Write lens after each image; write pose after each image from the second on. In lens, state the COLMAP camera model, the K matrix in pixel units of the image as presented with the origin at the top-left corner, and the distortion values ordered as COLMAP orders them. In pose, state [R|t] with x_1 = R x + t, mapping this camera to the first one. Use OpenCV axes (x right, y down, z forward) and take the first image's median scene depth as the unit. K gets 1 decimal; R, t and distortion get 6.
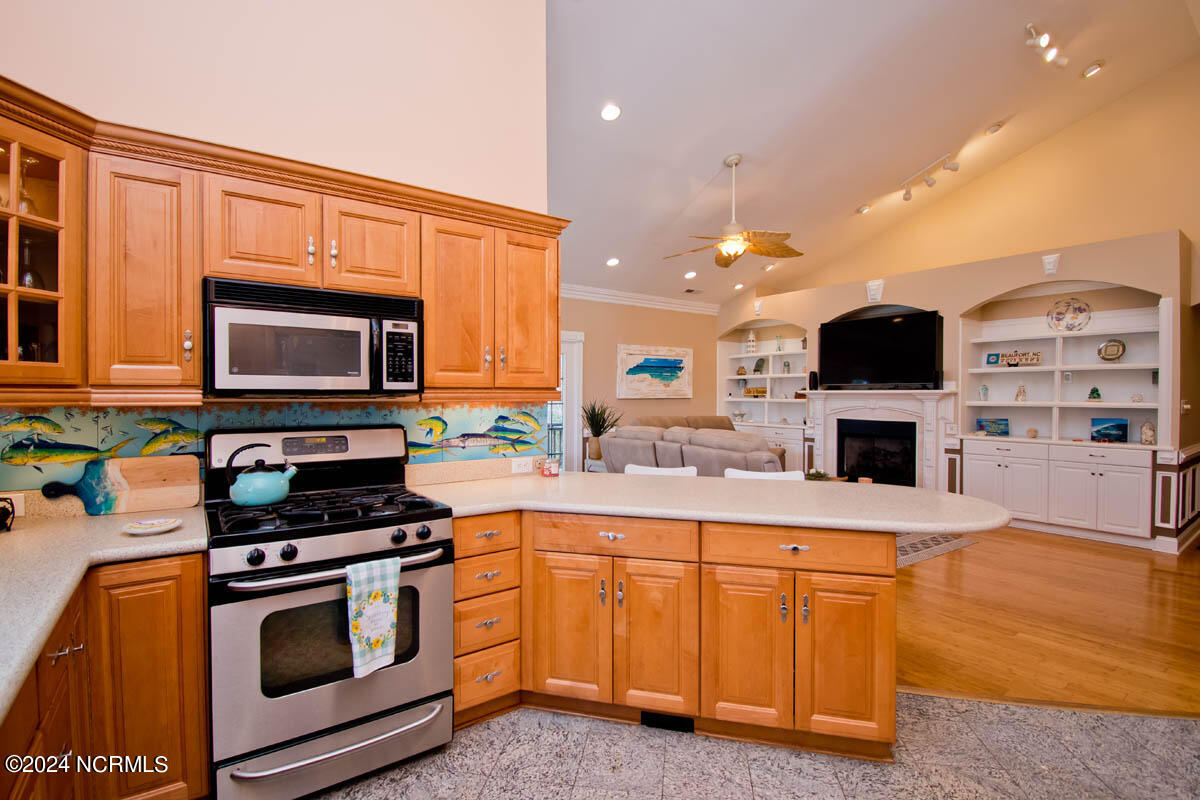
lens RADIAL K [[547.7, 0, 604.9], [0, 547.7, 398.3], [0, 0, 1]] dist [0.000277, -0.002691]
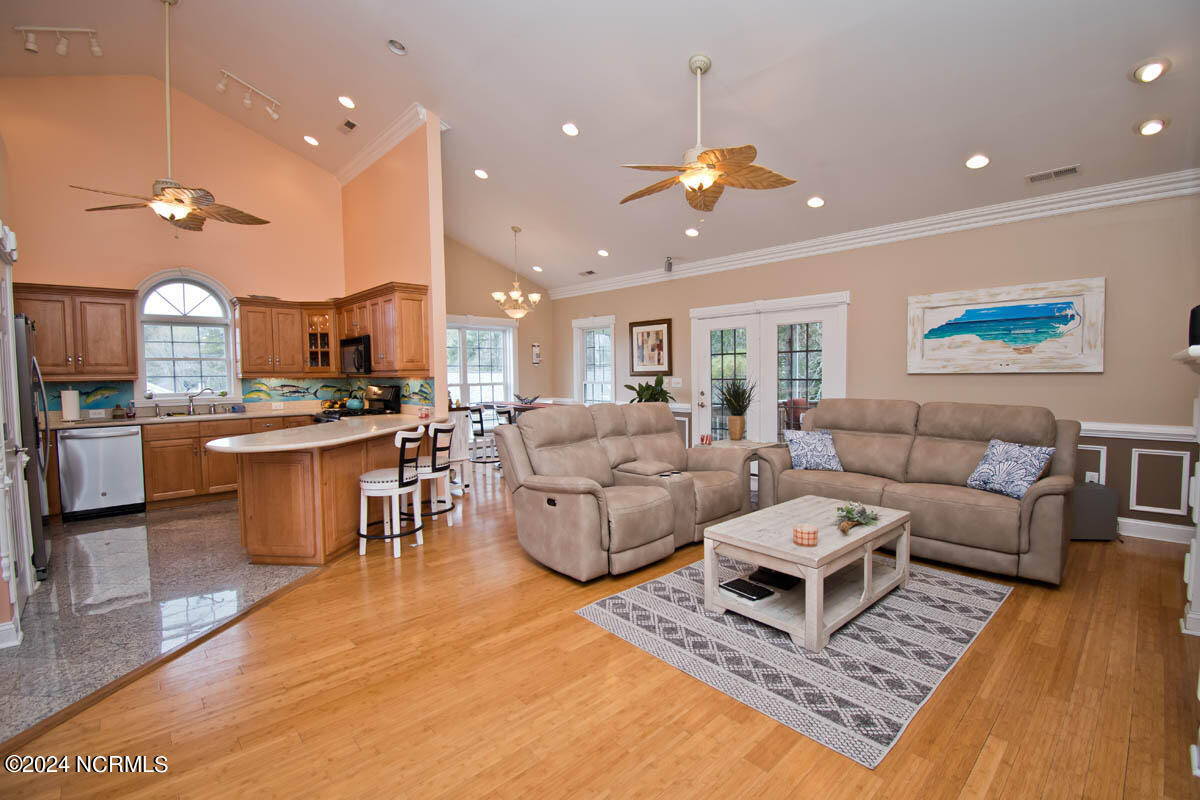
lens RADIAL K [[547.7, 0, 593.4], [0, 547.7, 396.9], [0, 0, 1]] dist [0.000277, -0.002691]
pose [[0.126334, 0.044917, -0.990970, 1.956352], [0.003815, 0.998945, 0.045765, -0.010021], [0.991980, -0.009562, 0.126029, 1.472173]]
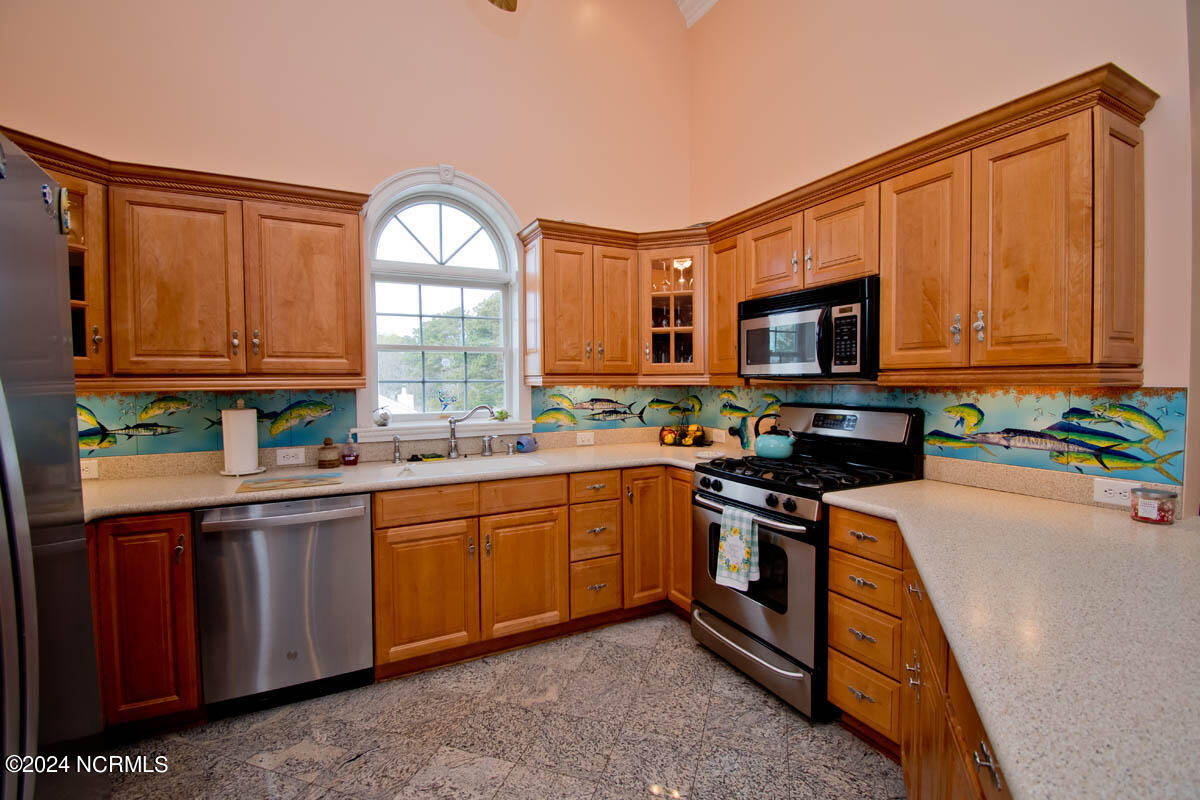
lens RADIAL K [[547.7, 0, 612.4], [0, 547.7, 400.7], [0, 0, 1]] dist [0.000277, -0.002691]
pose [[-0.137242, 0.037903, -0.989812, 0.576863], [-0.001509, 0.999258, 0.038474, -0.001702], [0.990536, 0.006774, -0.137083, 0.588234]]
